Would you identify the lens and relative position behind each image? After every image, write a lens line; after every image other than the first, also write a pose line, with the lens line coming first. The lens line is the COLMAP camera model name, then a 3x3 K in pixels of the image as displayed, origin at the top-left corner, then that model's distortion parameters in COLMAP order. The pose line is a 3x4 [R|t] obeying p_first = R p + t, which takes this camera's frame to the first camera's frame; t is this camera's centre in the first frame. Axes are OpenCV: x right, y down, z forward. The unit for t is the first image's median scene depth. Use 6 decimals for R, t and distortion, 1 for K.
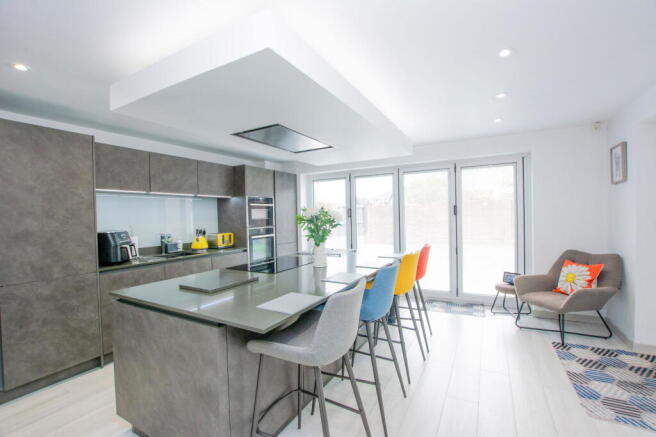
lens RADIAL K [[291.0, 0, 328.0], [0, 291.0, 218.5], [0, 0, 1]] dist [-0.001769, -0.000165]
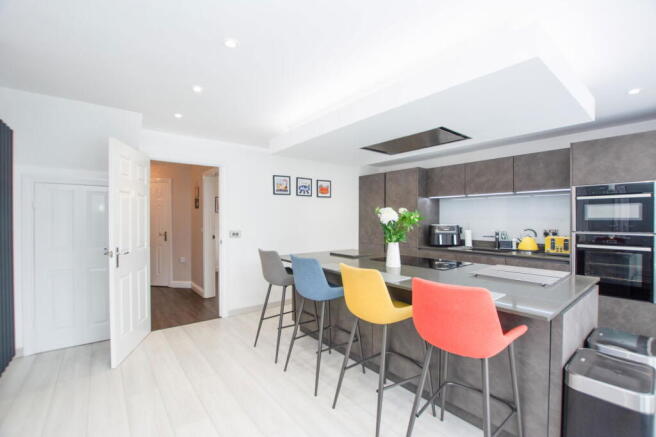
lens RADIAL K [[291.0, 0, 328.0], [0, 291.0, 218.5], [0, 0, 1]] dist [-0.001769, -0.000165]
pose [[-0.368784, 0.018617, -0.929329, 0.644311], [-0.005406, 0.999740, 0.022172, -0.012943], [0.929500, 0.013201, -0.368587, 0.752831]]
